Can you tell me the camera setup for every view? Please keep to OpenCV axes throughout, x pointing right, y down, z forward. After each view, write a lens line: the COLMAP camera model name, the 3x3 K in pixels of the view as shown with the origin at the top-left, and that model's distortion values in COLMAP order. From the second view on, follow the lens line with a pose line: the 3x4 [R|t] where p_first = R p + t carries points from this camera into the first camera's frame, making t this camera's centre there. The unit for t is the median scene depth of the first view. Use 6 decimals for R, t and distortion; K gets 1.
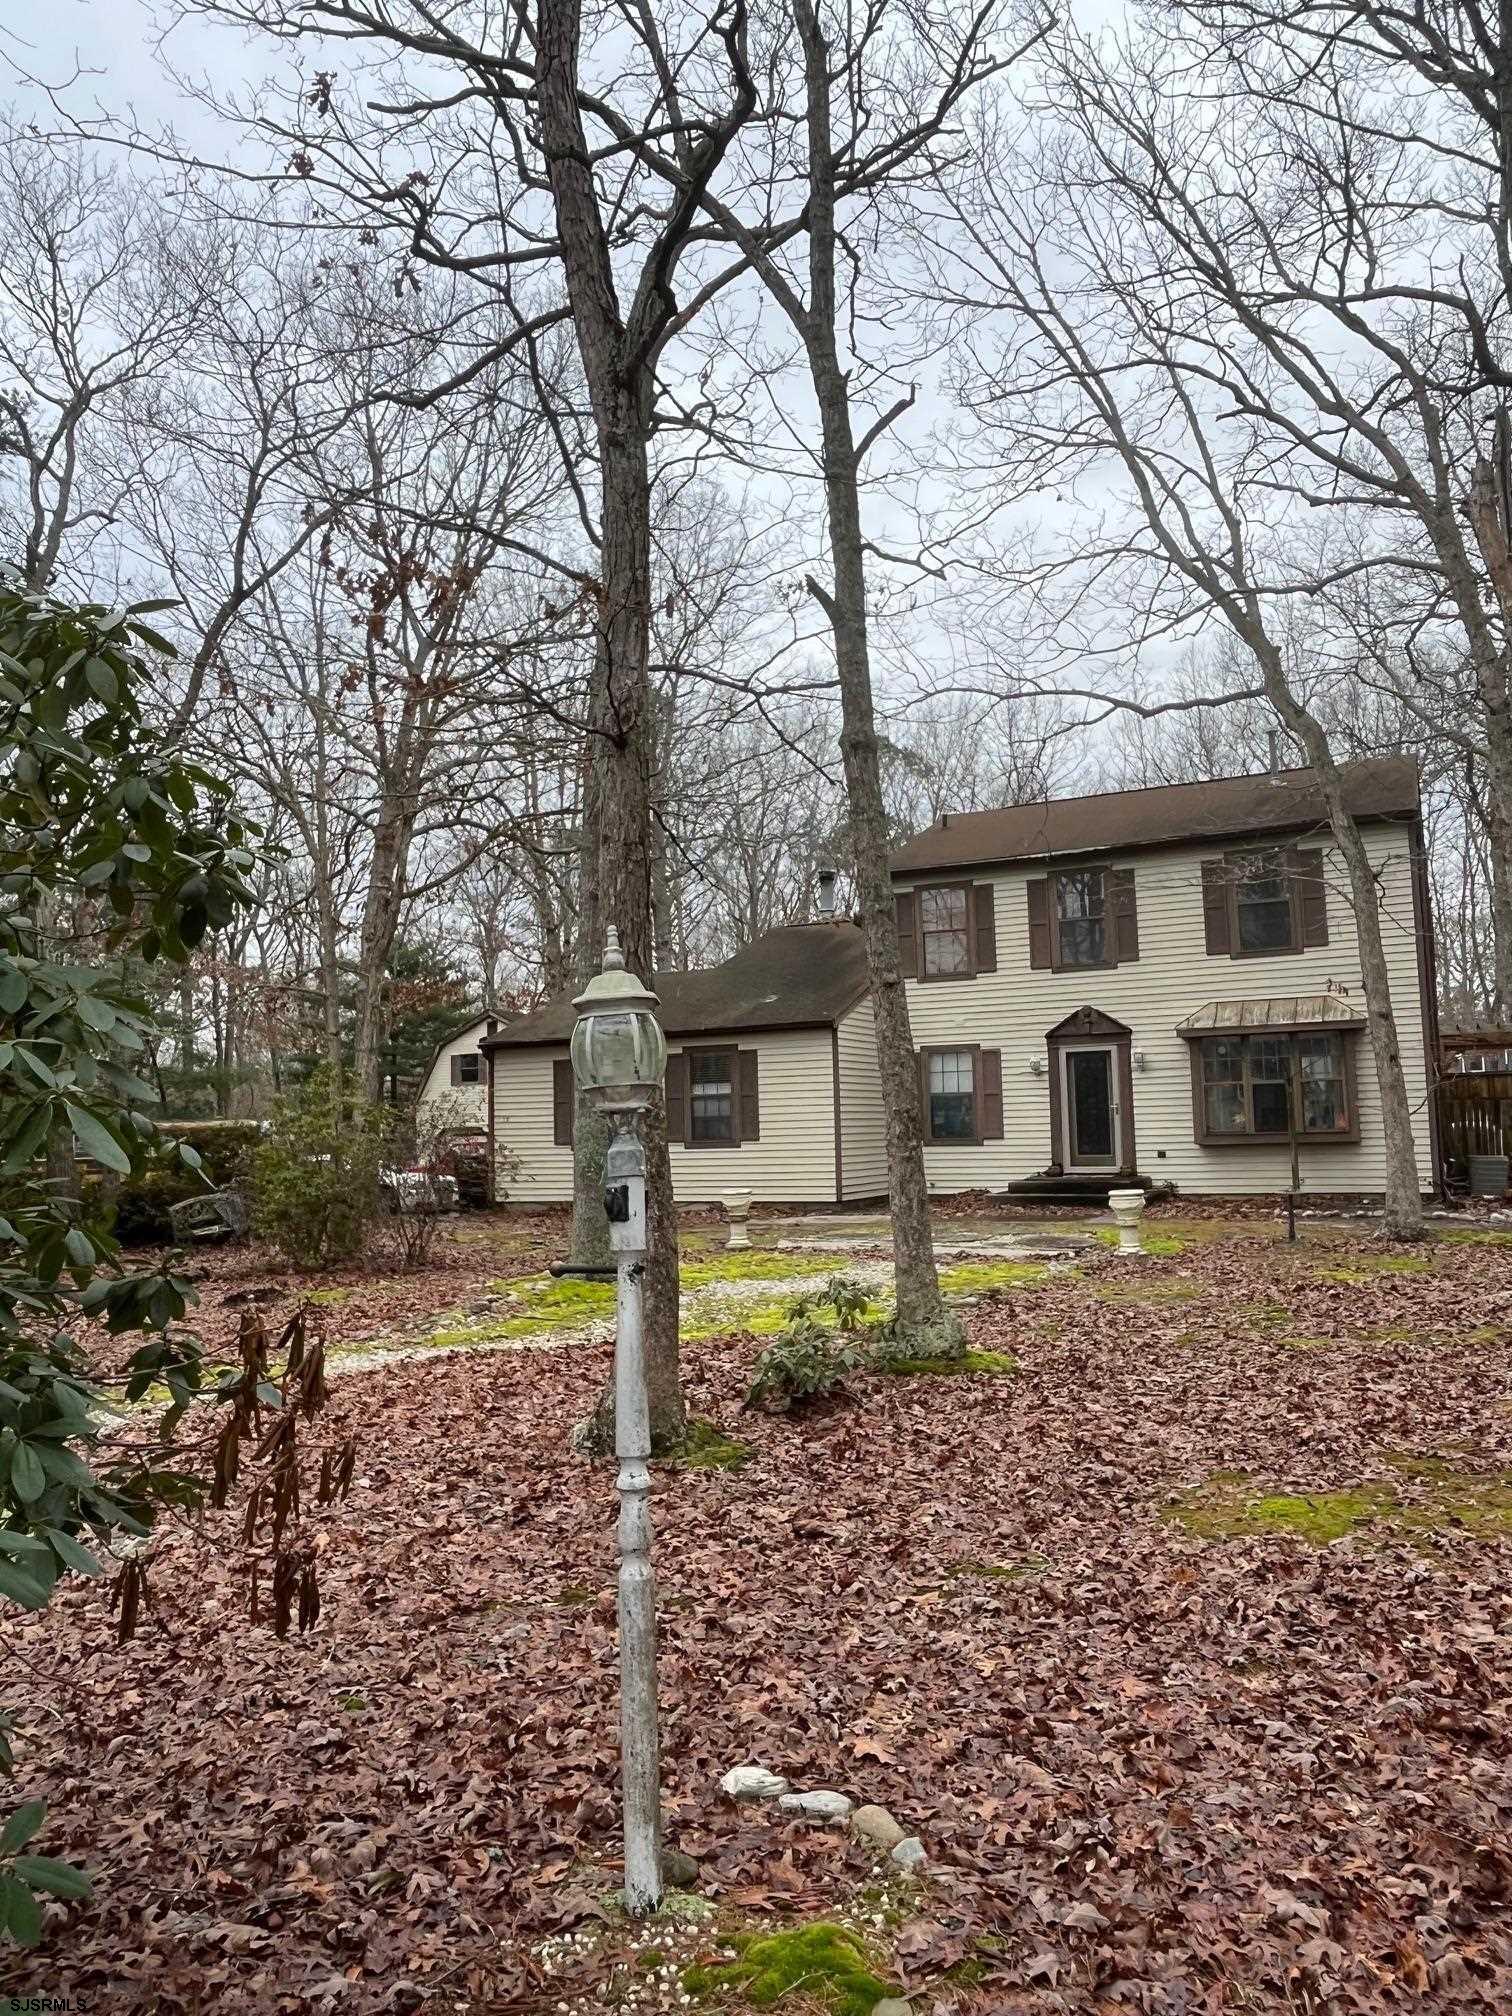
lens RADIAL K [[1388.2, 0, 756.0], [0, 1388.2, 1008.0], [0, 0, 1]] dist [-0.003870, -0.000254]
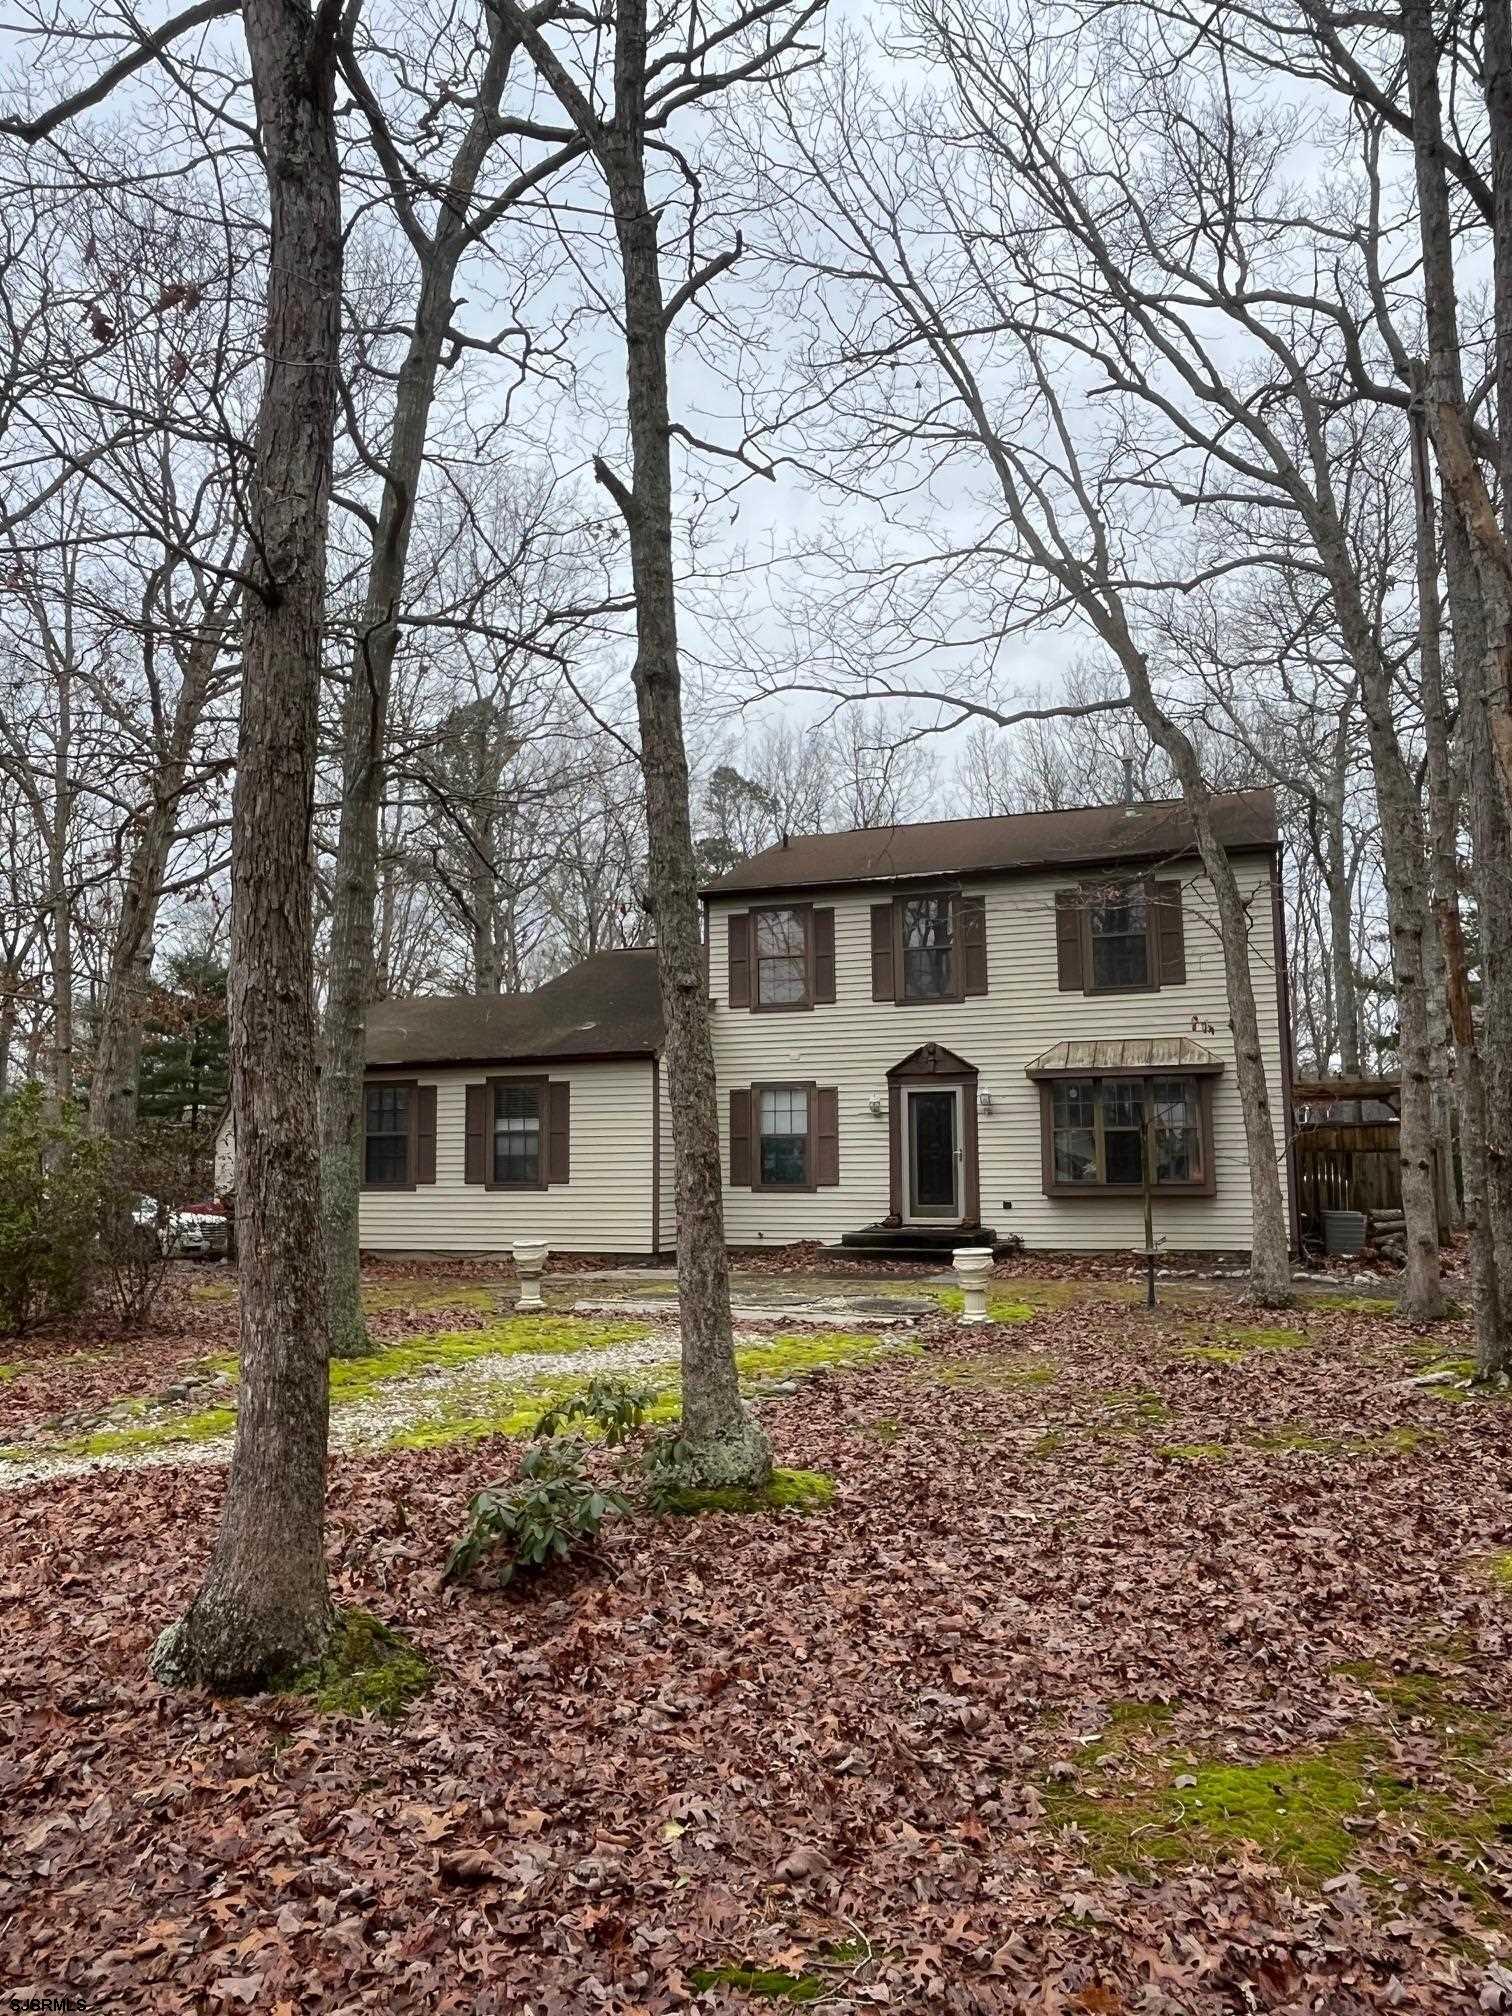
lens RADIAL K [[1388.2, 0, 756.0], [0, 1388.2, 1008.0], [0, 0, 1]] dist [-0.003870, -0.000254]
pose [[0.993489, 0.029403, 0.110066, 0.024223], [-0.026259, 0.999208, -0.029903, 0.007375], [-0.110858, 0.026818, 0.993474, 0.113251]]
